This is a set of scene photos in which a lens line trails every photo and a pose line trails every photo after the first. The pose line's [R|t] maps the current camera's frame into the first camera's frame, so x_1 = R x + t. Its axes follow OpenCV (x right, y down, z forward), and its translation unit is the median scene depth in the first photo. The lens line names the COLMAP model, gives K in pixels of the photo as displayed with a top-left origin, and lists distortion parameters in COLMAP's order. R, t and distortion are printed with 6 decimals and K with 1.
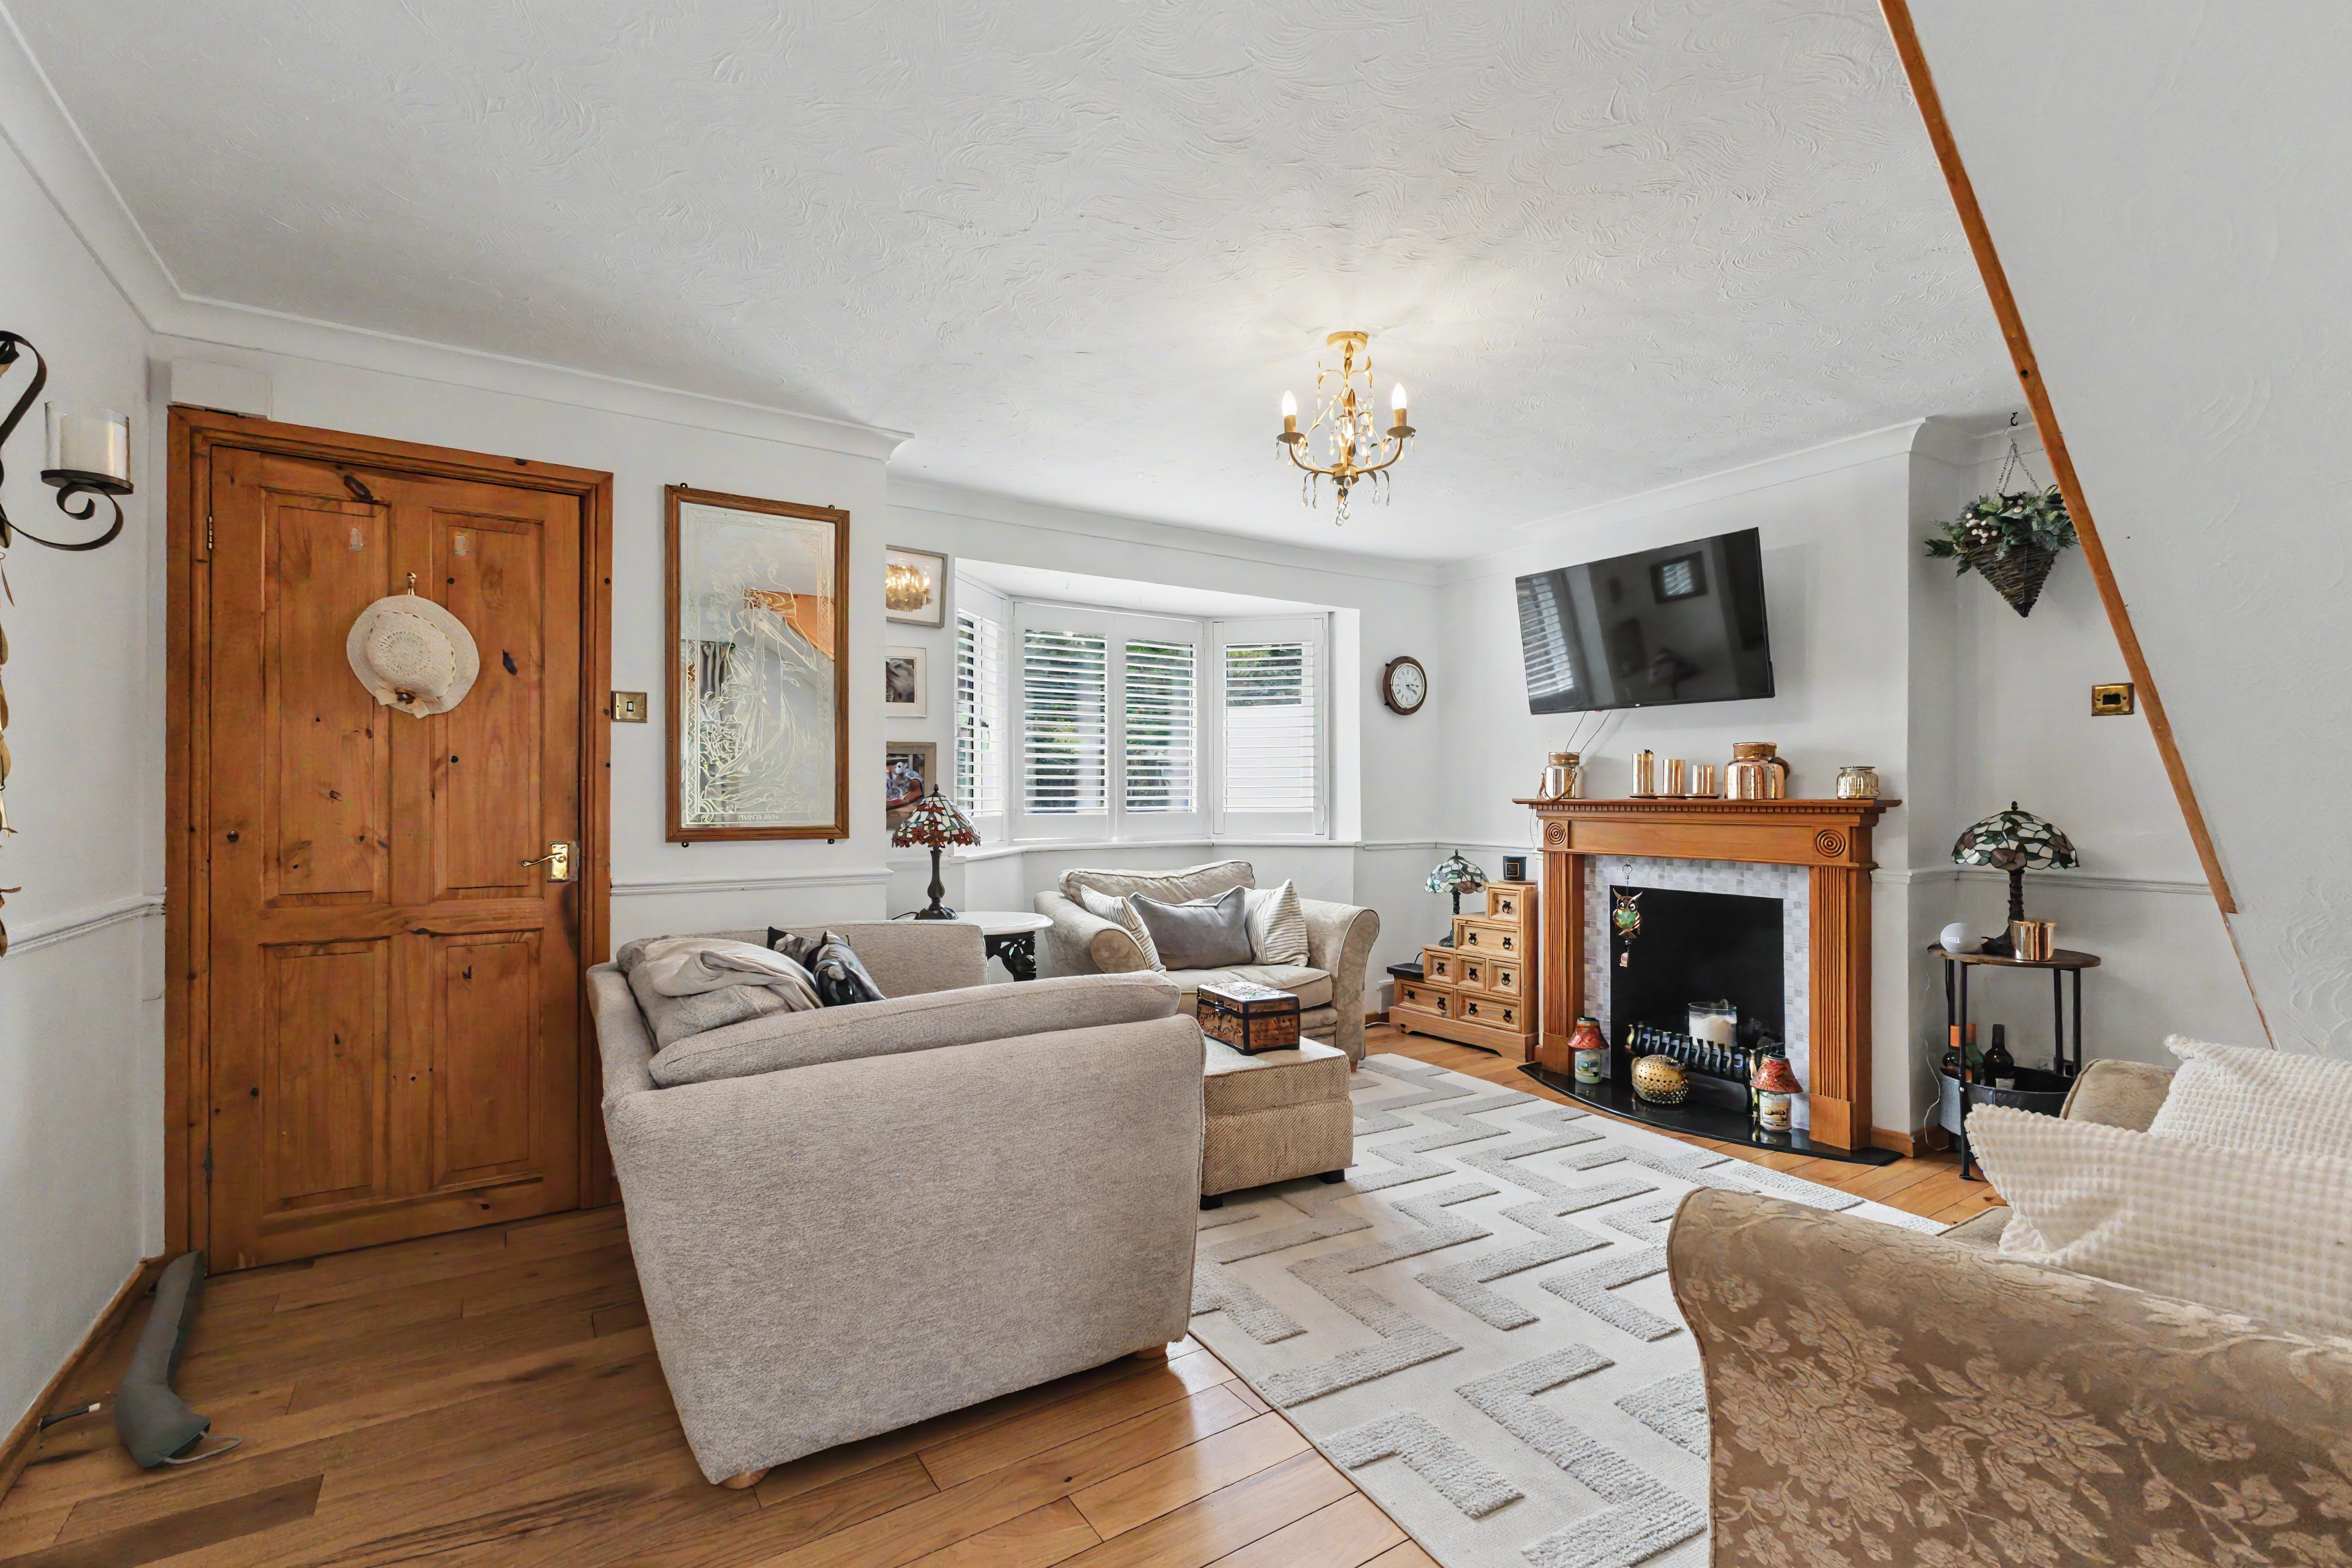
lens RADIAL K [[1021.3, 0, 1179.3], [0, 1021.3, 798.1], [0, 0, 1]] dist [0.012708, -0.003056]
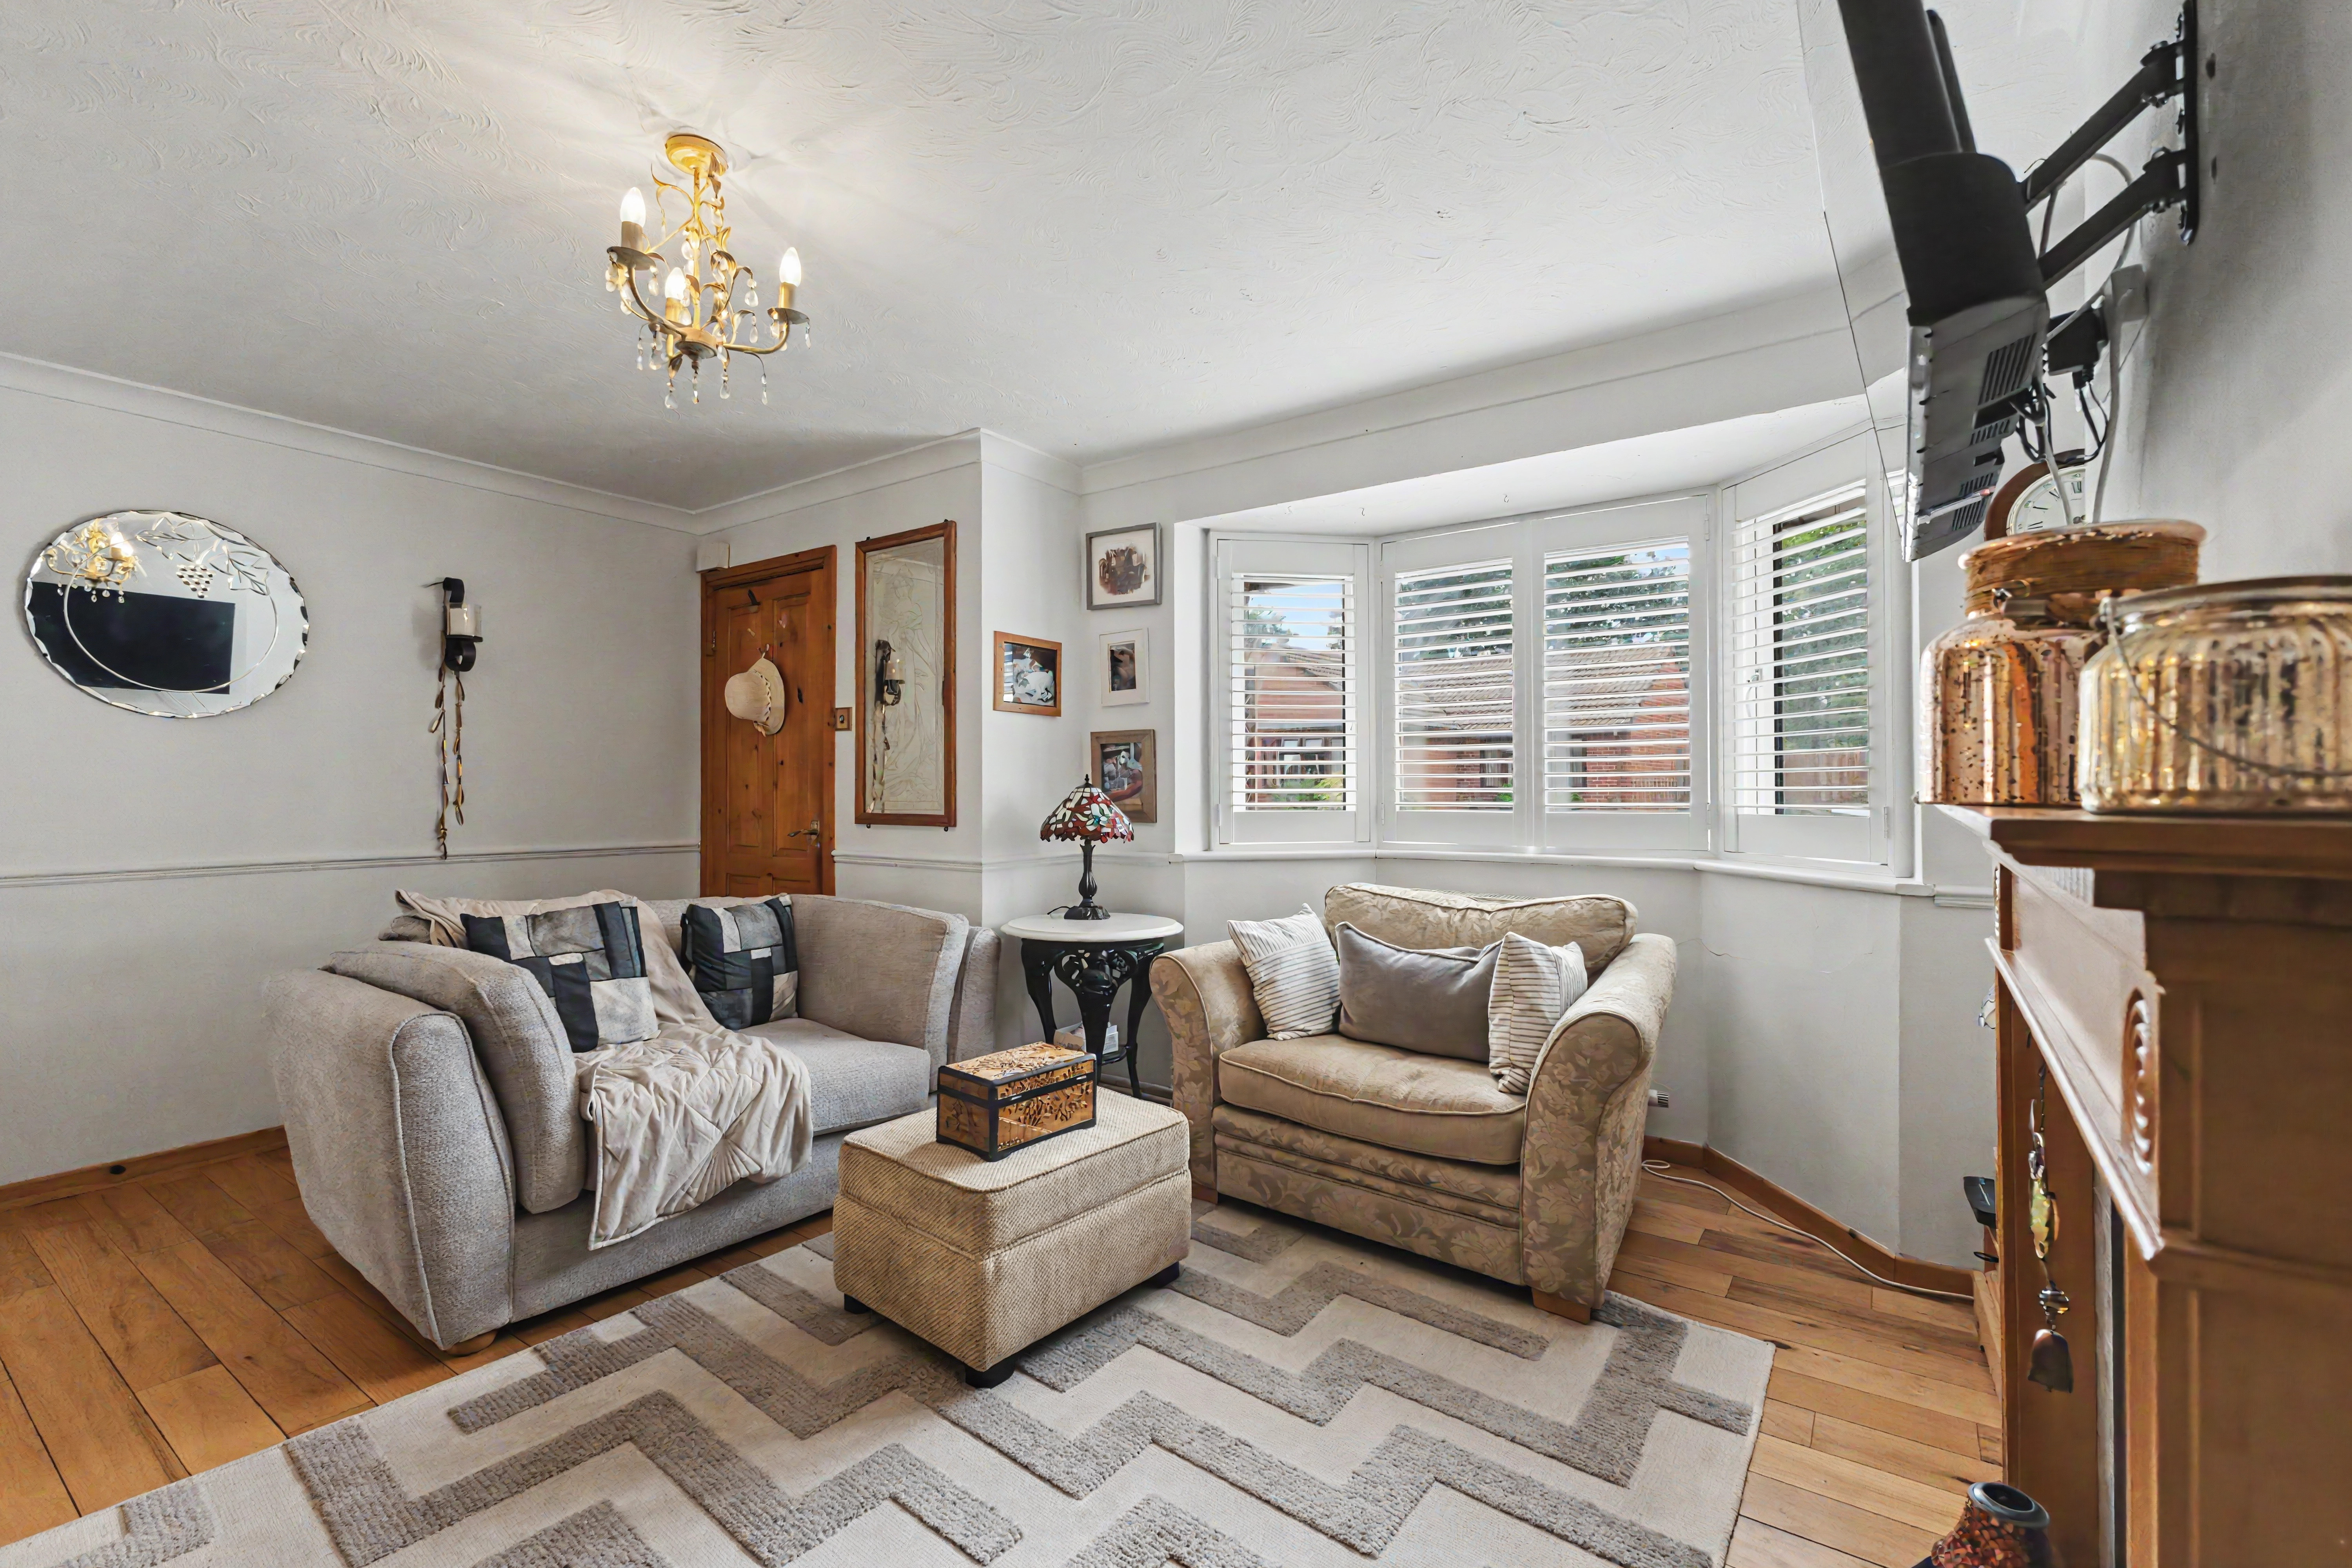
lens RADIAL K [[1021.3, 0, 1187.4], [0, 1021.3, 788.4], [0, 0, 1]] dist [0.012708, -0.003056]
pose [[0.378676, -0.001772, -0.925528, 0.677949], [-0.002492, 0.999993, -0.002934, 0.001253], [0.925526, 0.003417, 0.378669, 0.737740]]
